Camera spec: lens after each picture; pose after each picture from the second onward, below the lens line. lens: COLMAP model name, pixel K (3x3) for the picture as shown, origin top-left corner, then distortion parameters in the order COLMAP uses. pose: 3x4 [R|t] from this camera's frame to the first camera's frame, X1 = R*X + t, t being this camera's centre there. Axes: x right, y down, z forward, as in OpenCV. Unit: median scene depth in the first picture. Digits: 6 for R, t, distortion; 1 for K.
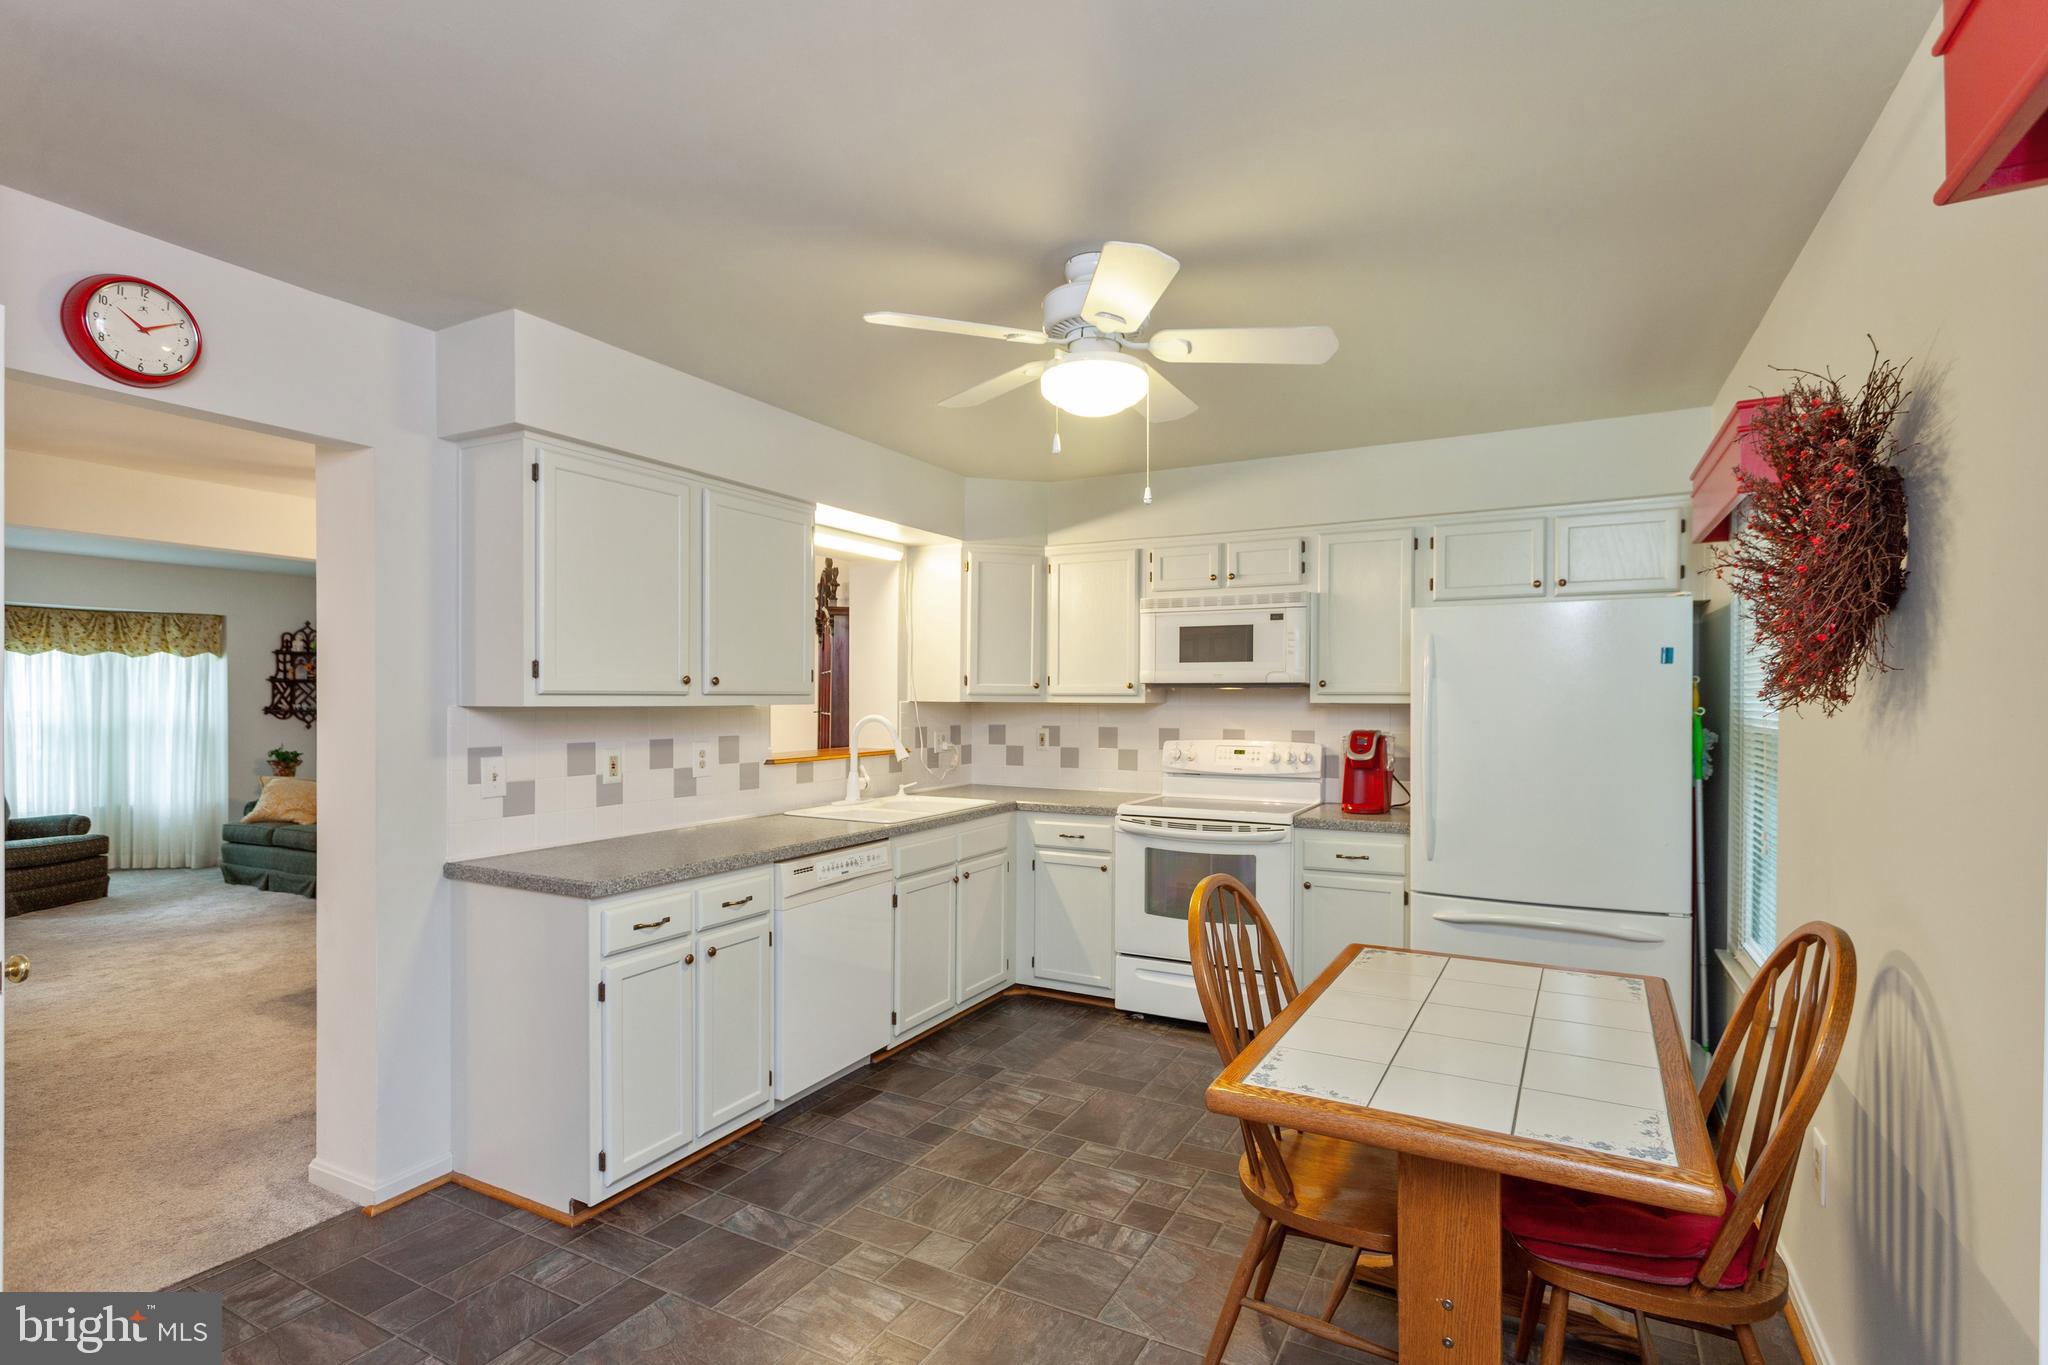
lens RADIAL K [[982.5, 0, 1034.6], [0, 982.5, 700.9], [0, 0, 1]] dist [0.001298, 0.000506]
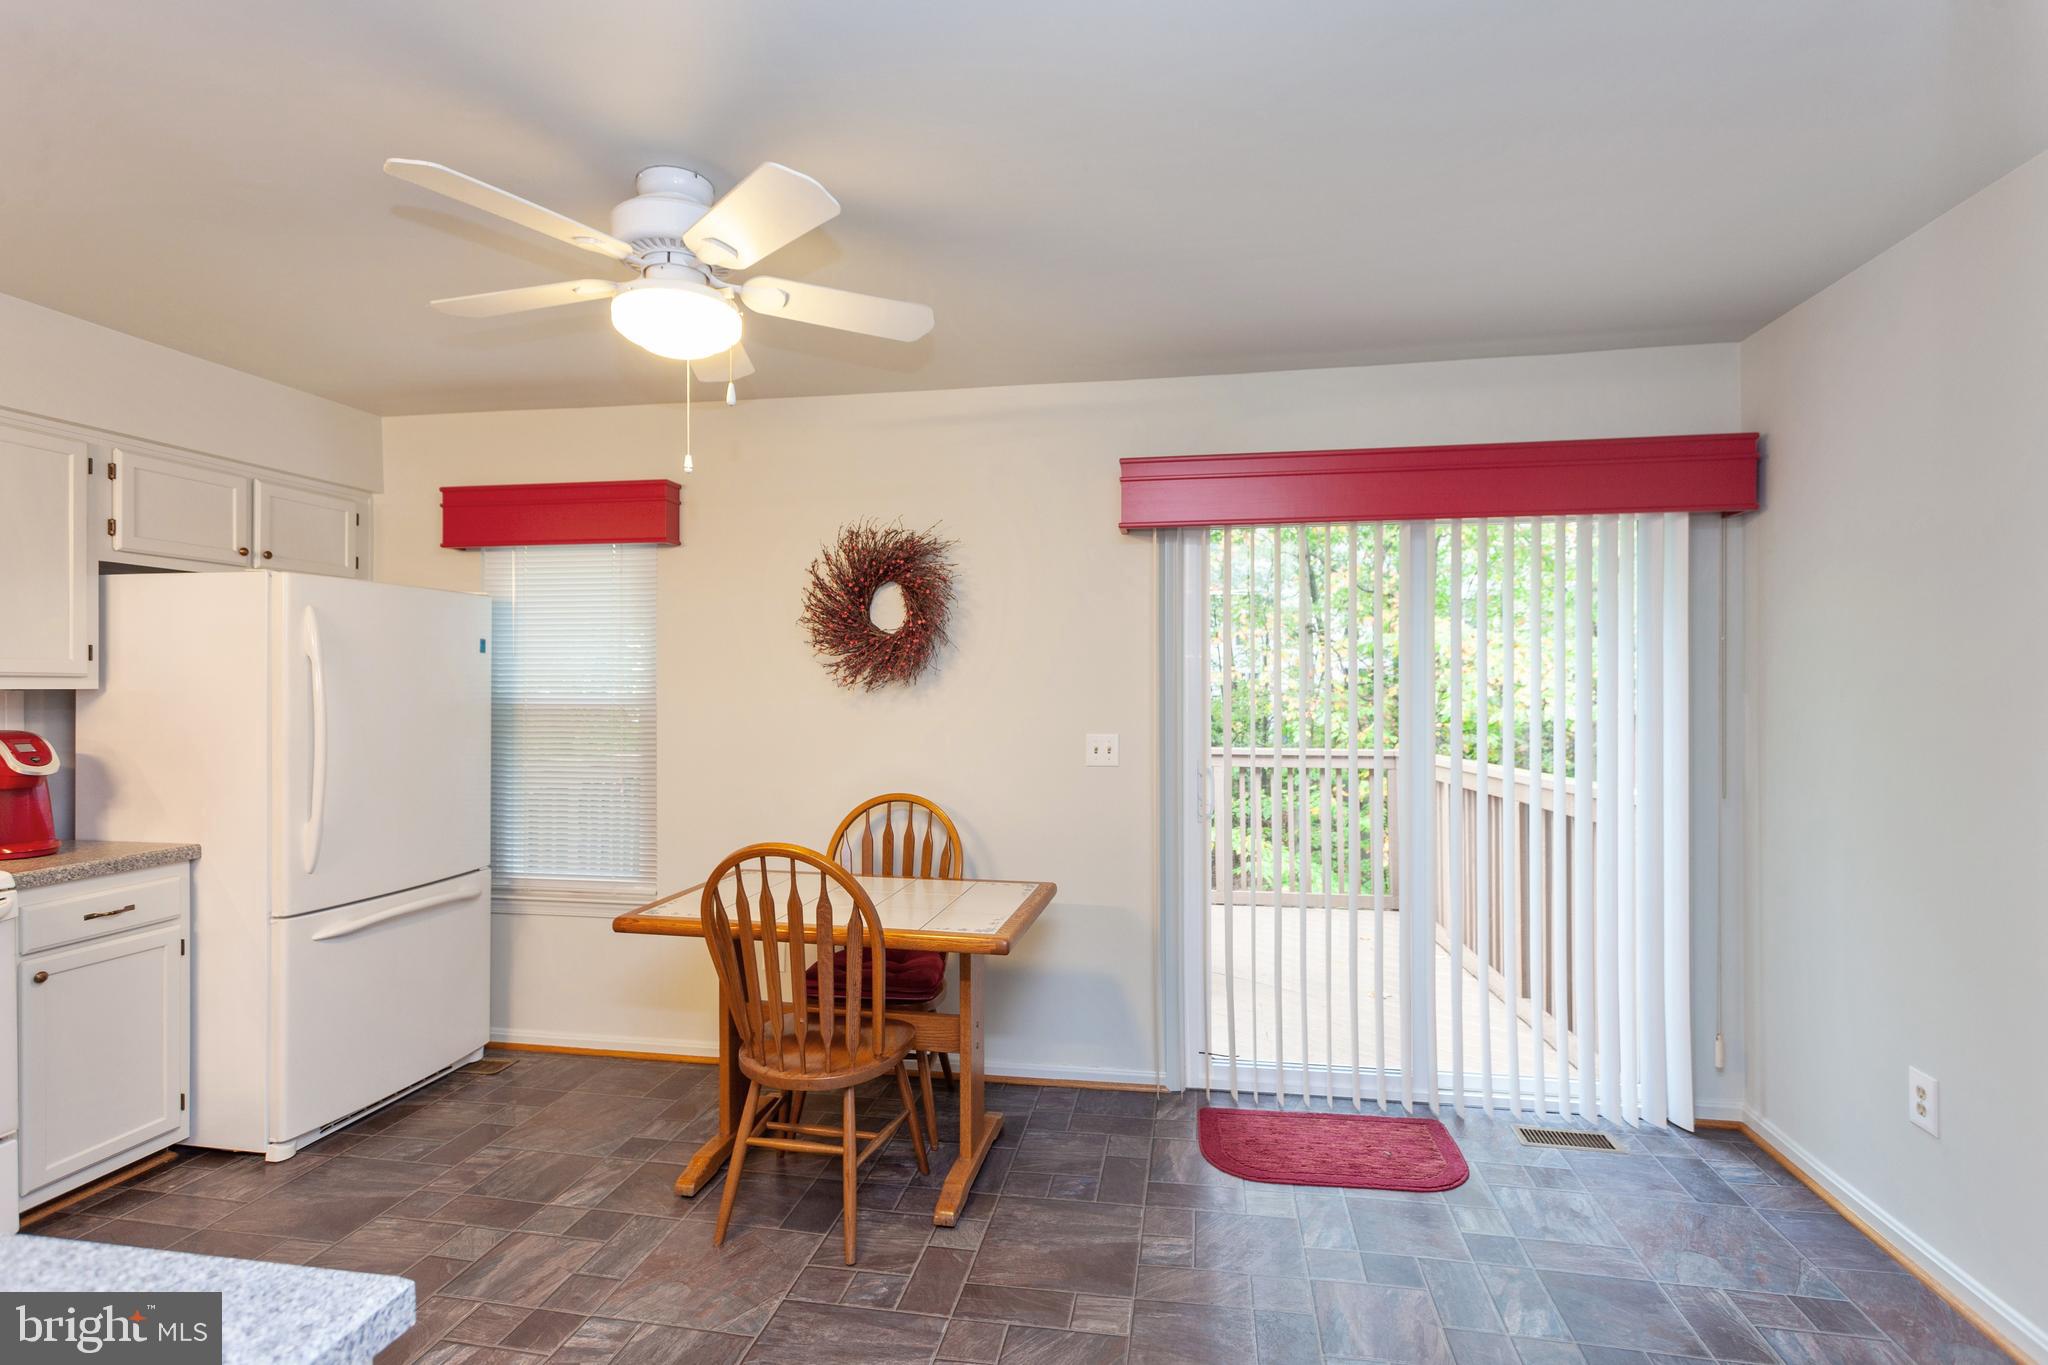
lens RADIAL K [[971.5, 0, 1024.0], [0, 971.5, 682.5], [0, 0, 1]] dist [0.000920, 0.000100]
pose [[-0.309998, 0.002386, 0.950734, -0.472411], [0.001677, 0.999997, -0.001963, 0.000433], [-0.950736, 0.000986, -0.310001, 0.542854]]
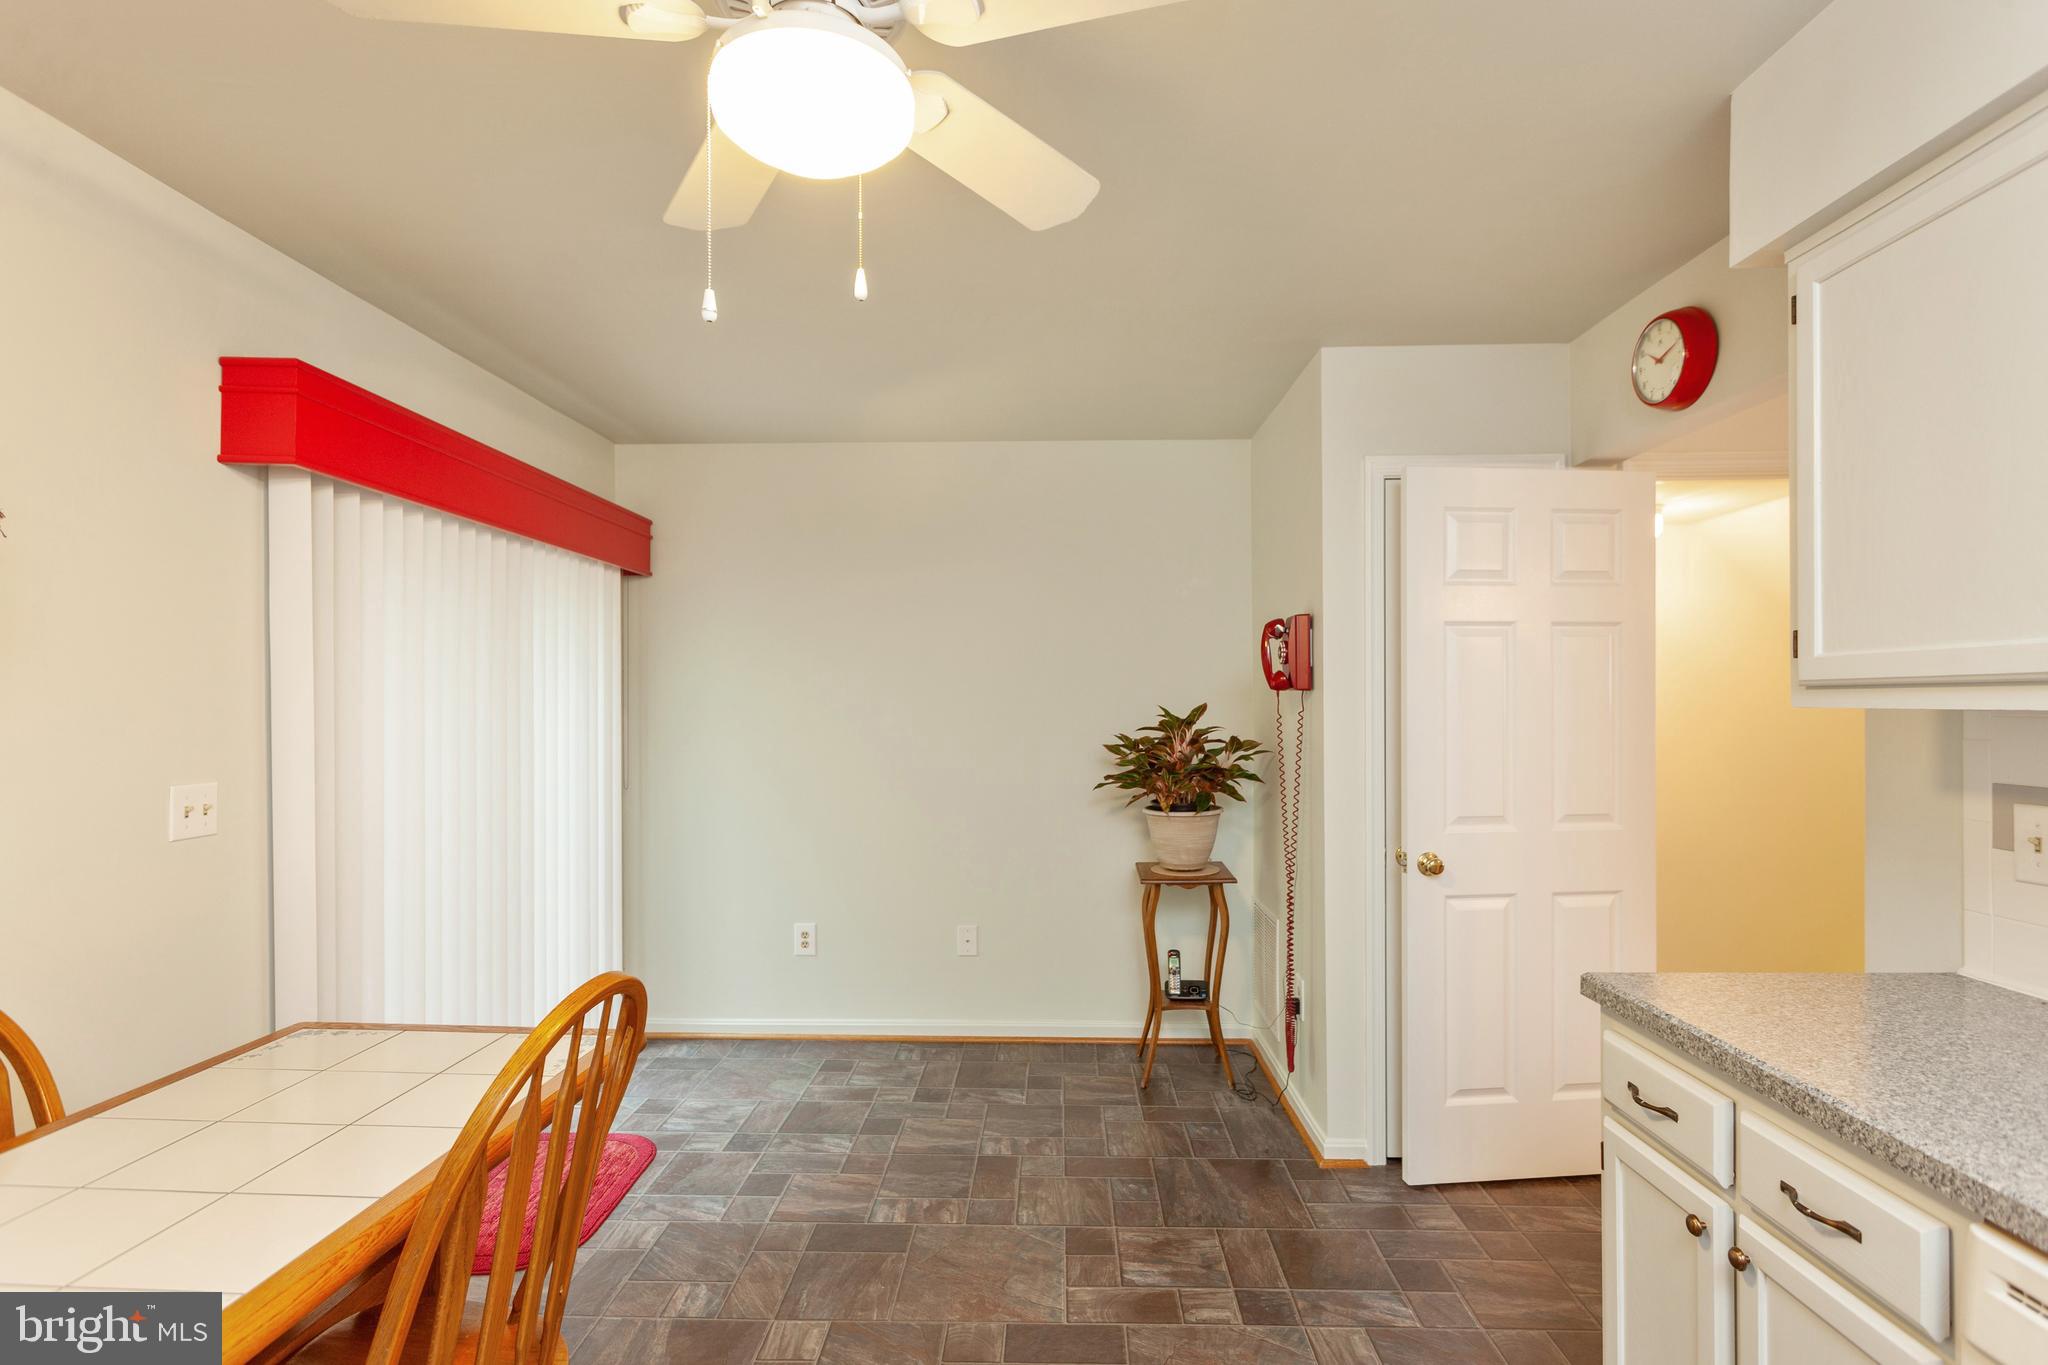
lens RADIAL K [[978.7, 0, 1031.8], [0, 978.7, 704.0], [0, 0, 1]] dist [0.002674, 0.000956]
pose [[-0.894129, 0.001727, -0.447805, 0.106982], [0.000776, 0.999997, 0.002307, 0.000992], [0.447808, 0.001715, -0.894128, 0.848230]]
